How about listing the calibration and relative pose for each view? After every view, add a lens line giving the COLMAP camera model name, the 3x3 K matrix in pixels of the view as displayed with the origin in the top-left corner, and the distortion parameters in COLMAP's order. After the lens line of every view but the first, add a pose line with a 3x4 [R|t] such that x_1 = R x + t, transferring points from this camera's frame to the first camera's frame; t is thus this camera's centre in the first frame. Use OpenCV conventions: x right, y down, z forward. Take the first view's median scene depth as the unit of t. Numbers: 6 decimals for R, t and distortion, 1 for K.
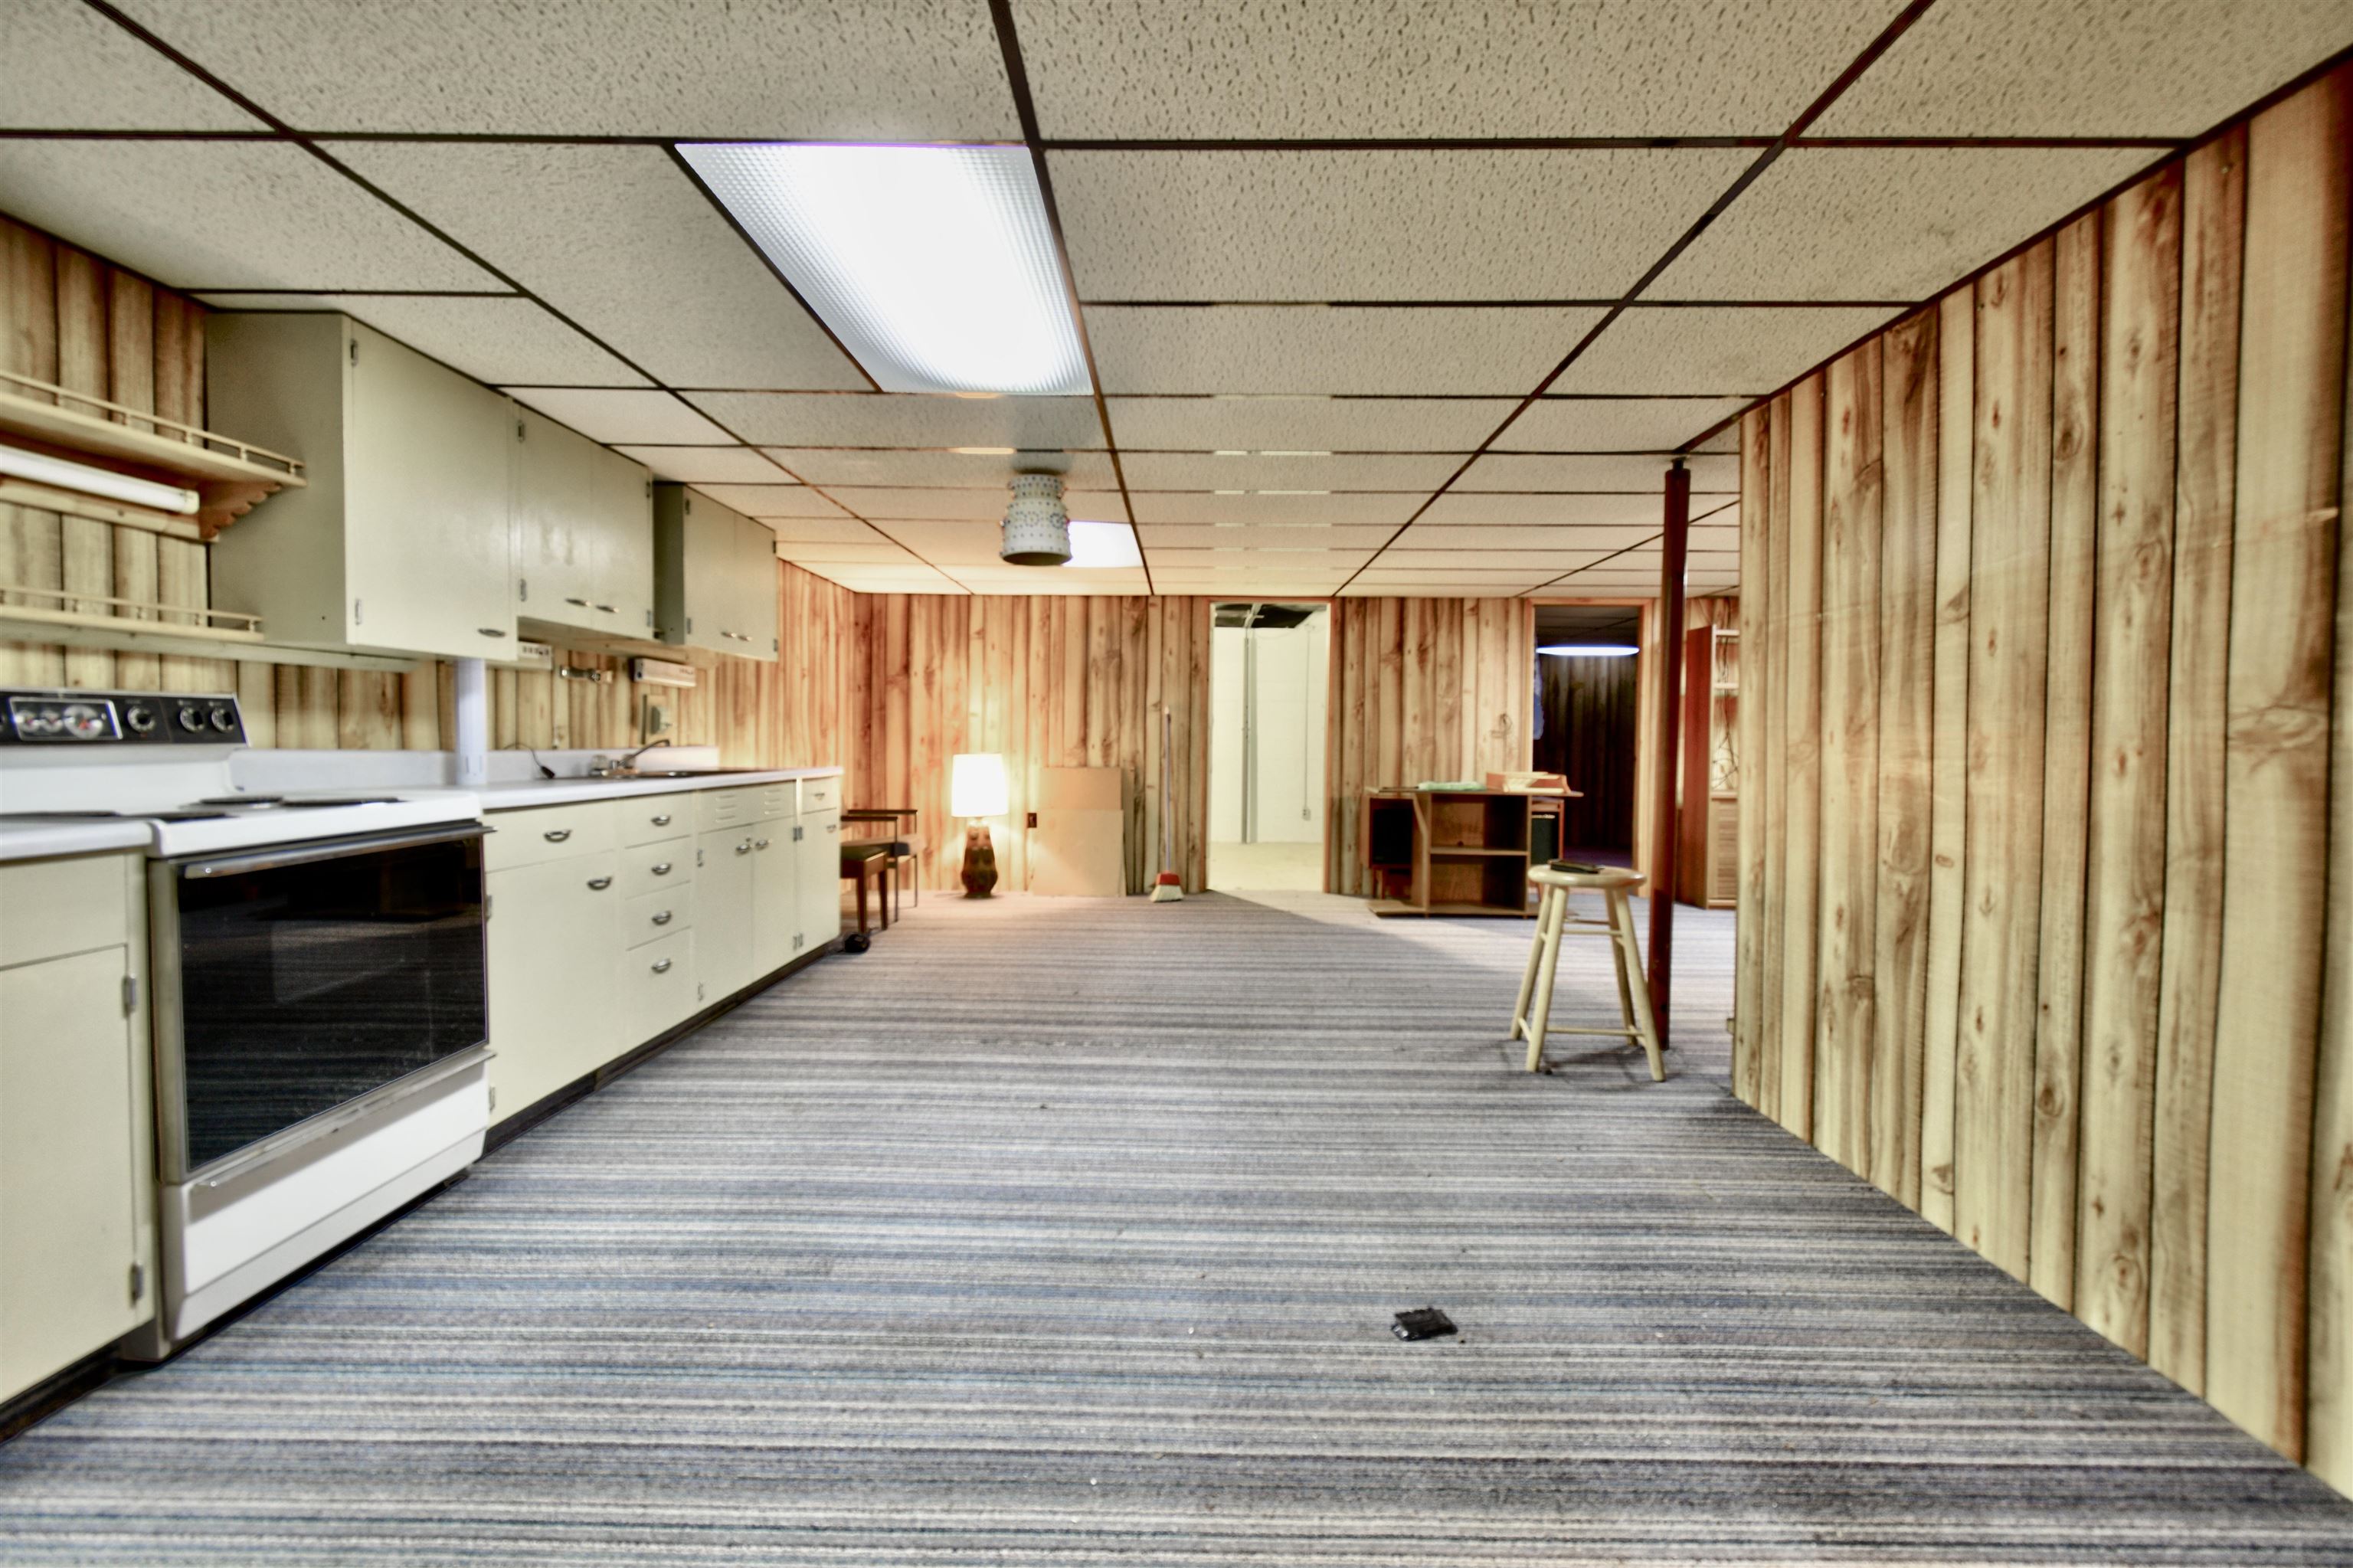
lens RADIAL K [[1031.7, 0, 1176.3], [0, 1031.7, 778.9], [0, 0, 1]] dist [0.009293, -0.005675]
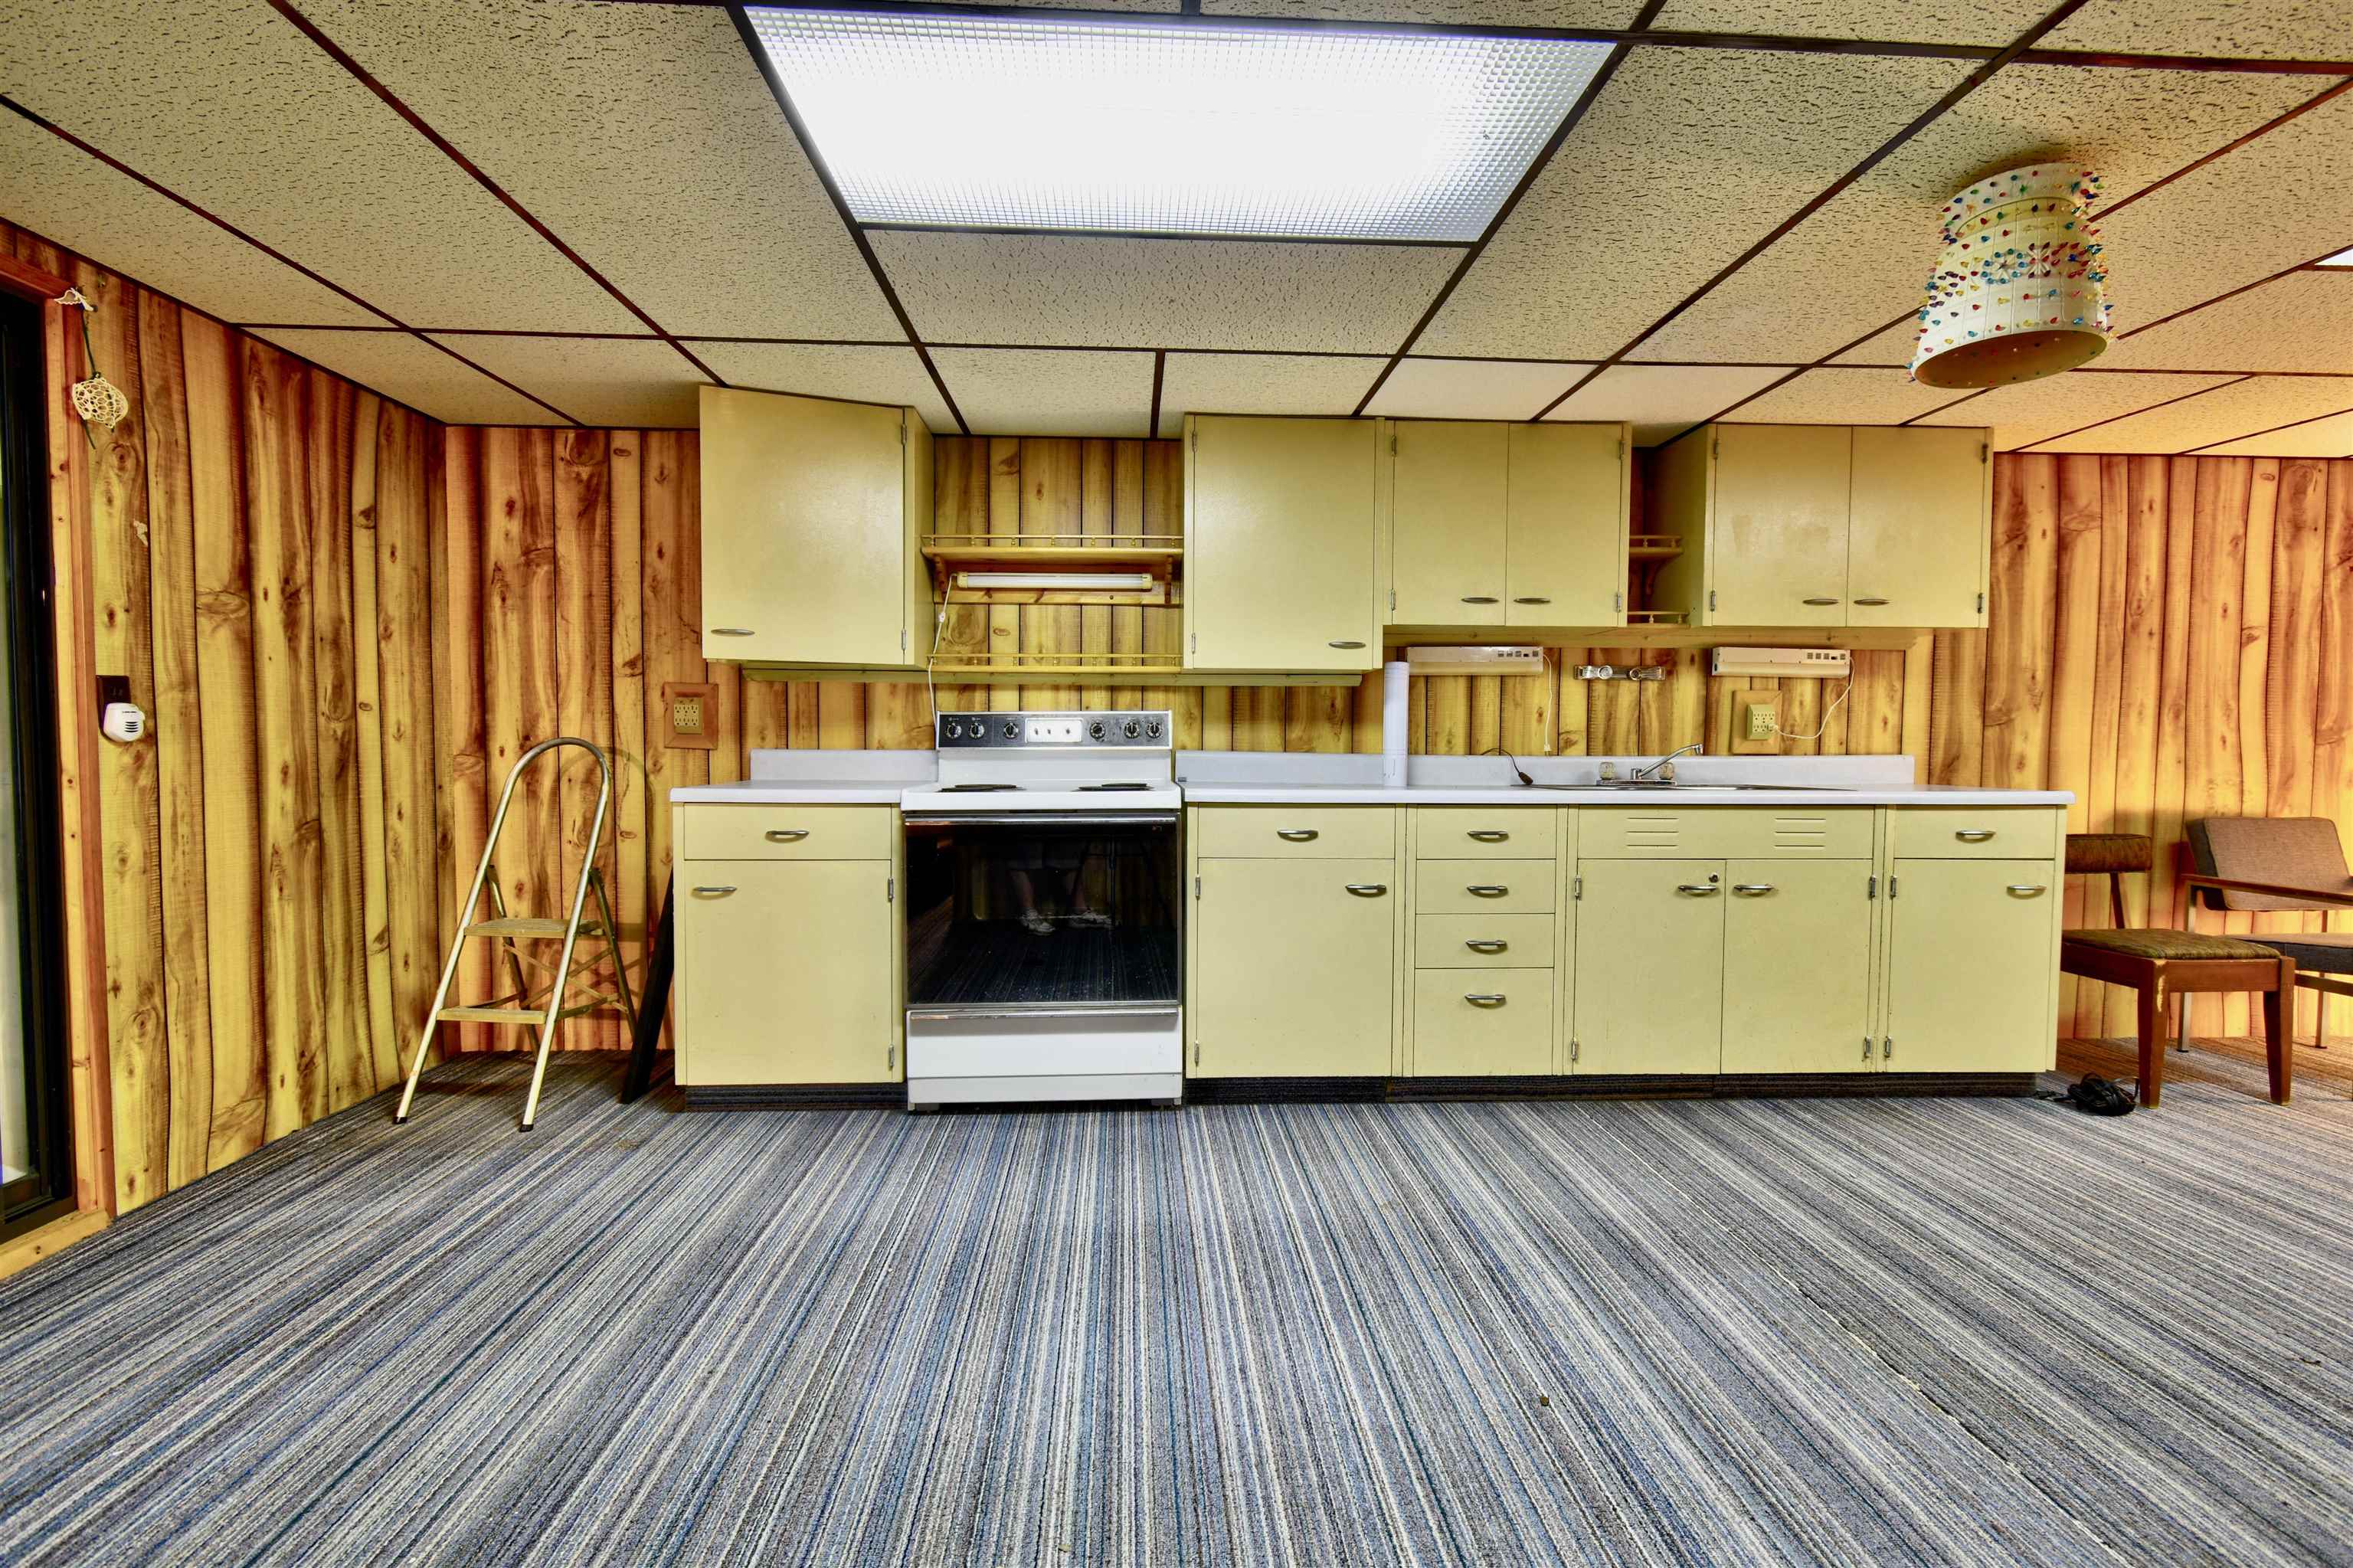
lens RADIAL K [[1031.7, 0, 1176.3], [0, 1031.7, 778.9], [0, 0, 1]] dist [0.009293, -0.005675]
pose [[0.058666, 0.031374, -0.997785, 0.400669], [-0.041556, 0.998716, 0.028960, -0.024842], [0.997412, 0.039765, 0.059894, 0.748969]]
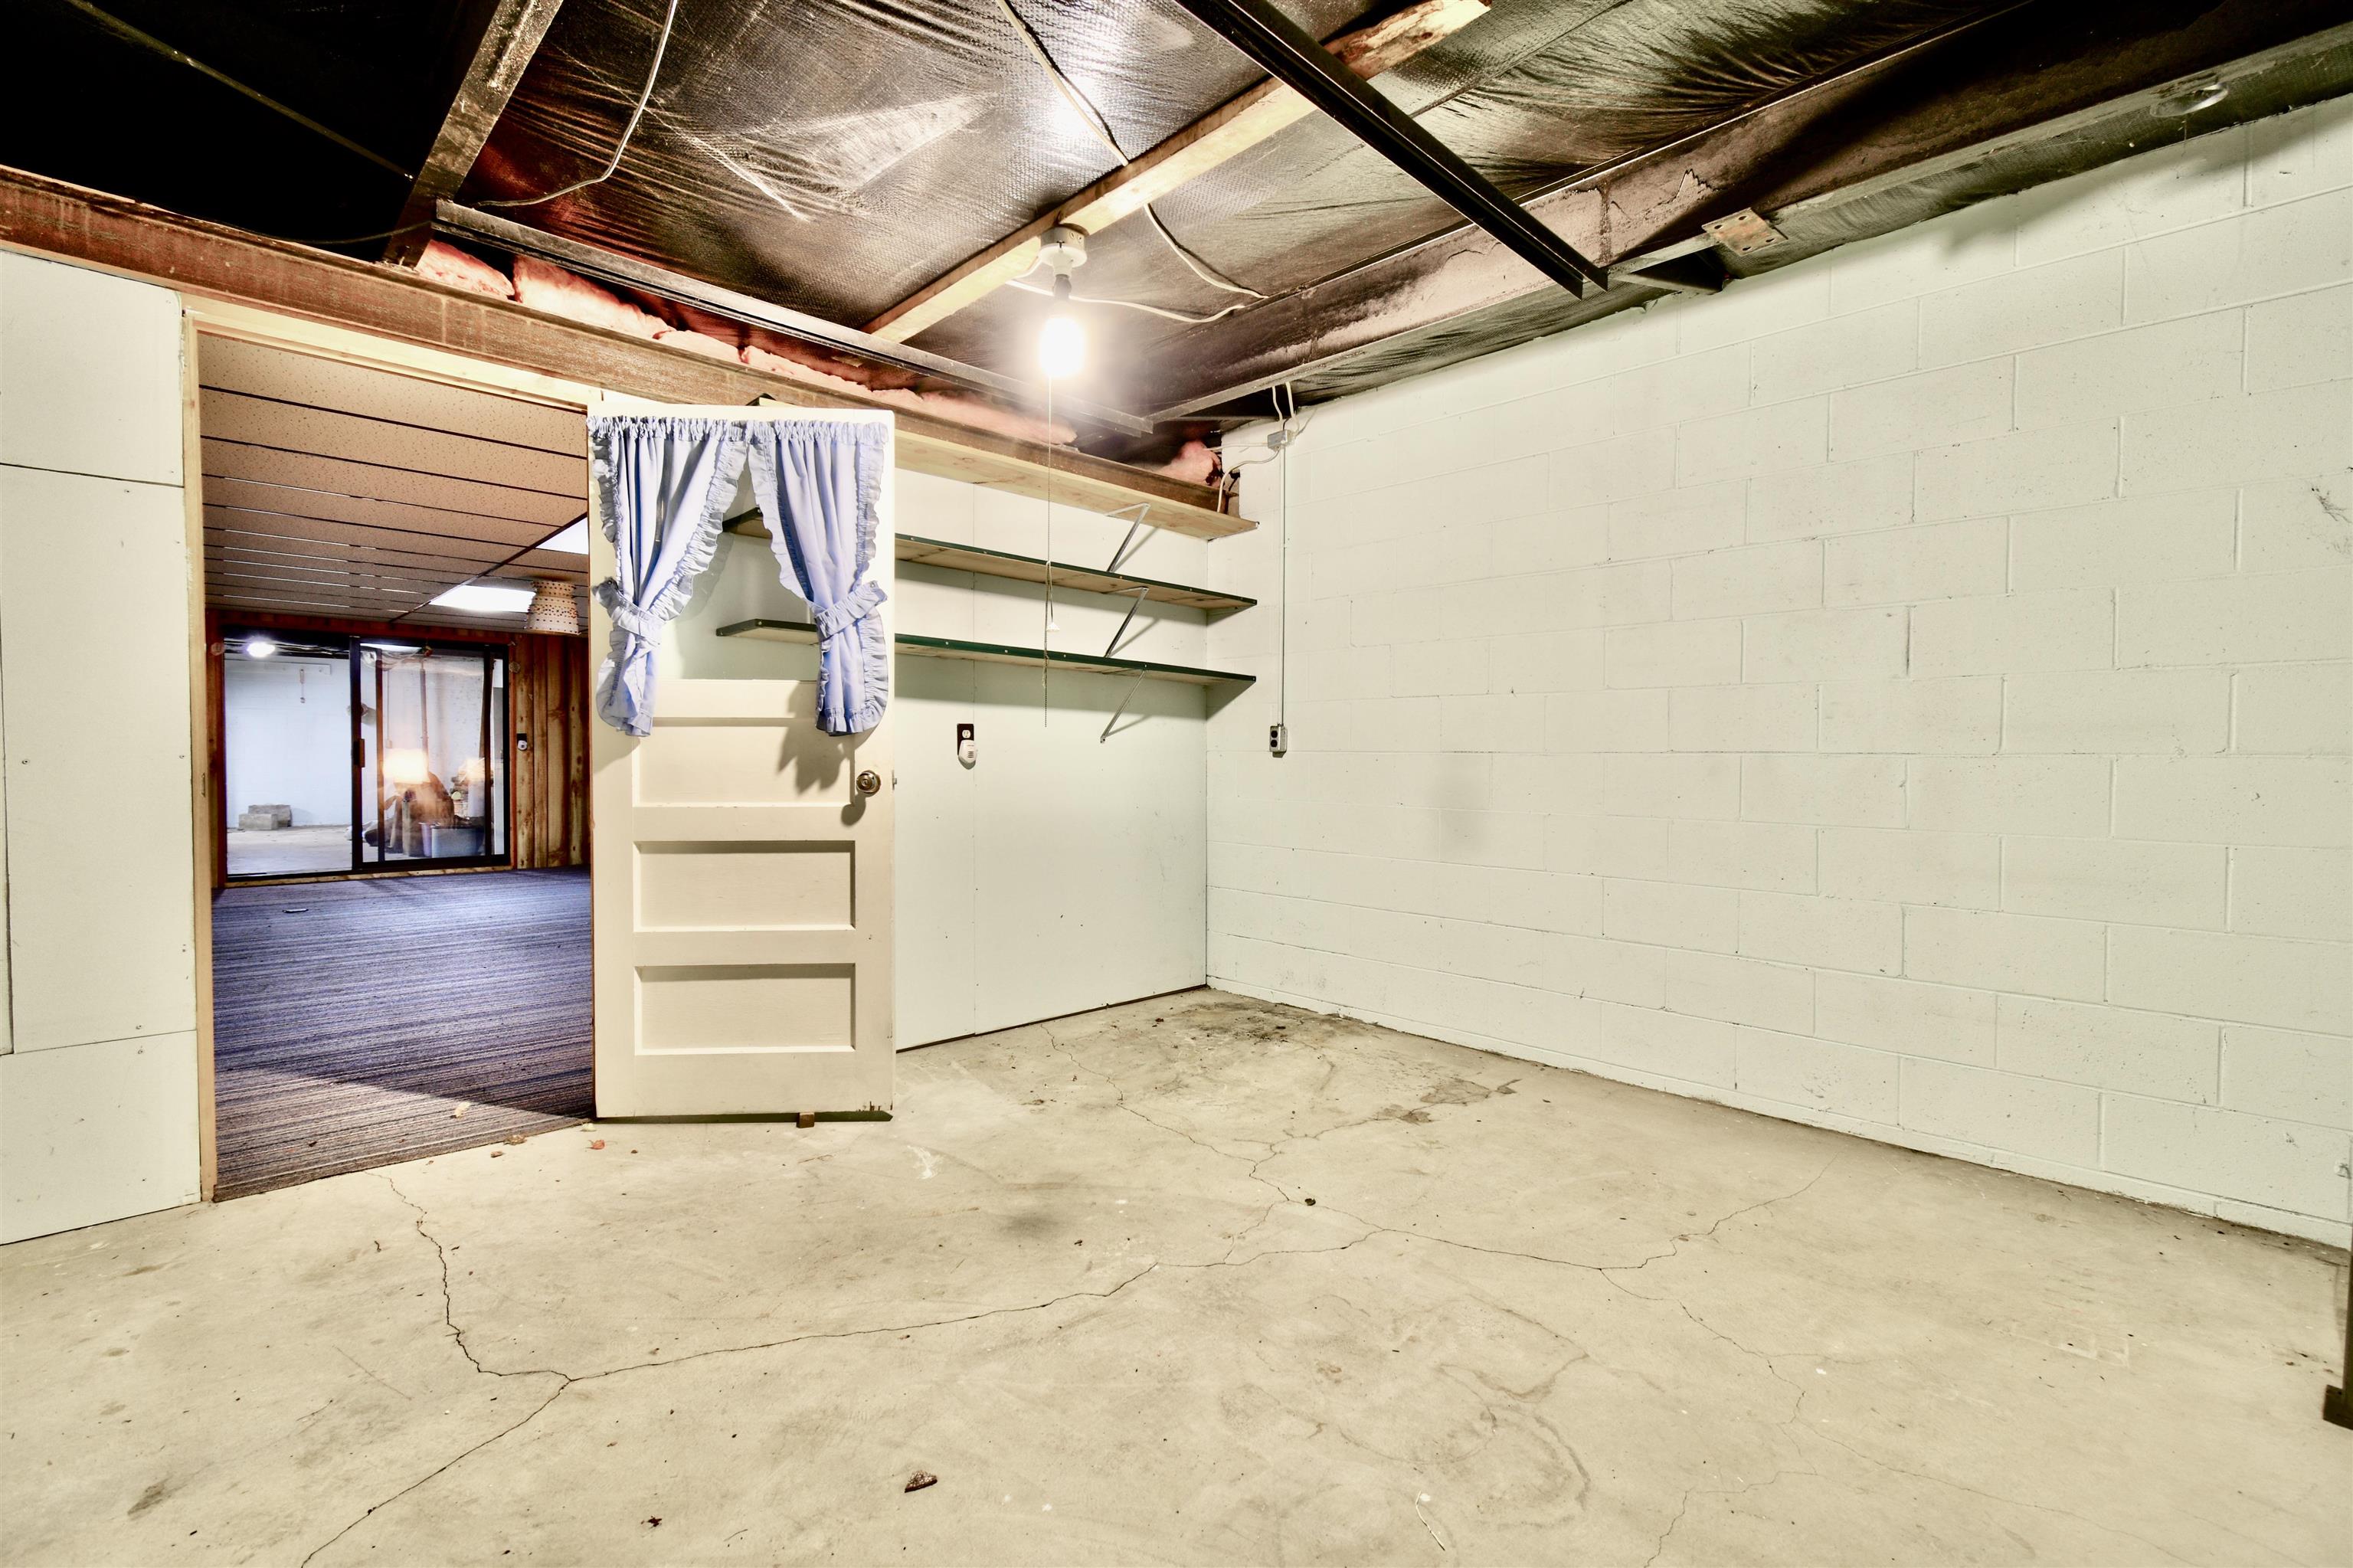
lens RADIAL K [[1031.7, 0, 1176.3], [0, 1031.7, 778.9], [0, 0, 1]] dist [0.009293, -0.005675]
pose [[-0.708183, 0.003566, -0.706020, 0.378218], [-0.039735, 0.998201, 0.044898, -0.124108], [0.704910, 0.059850, -0.706767, 3.473142]]
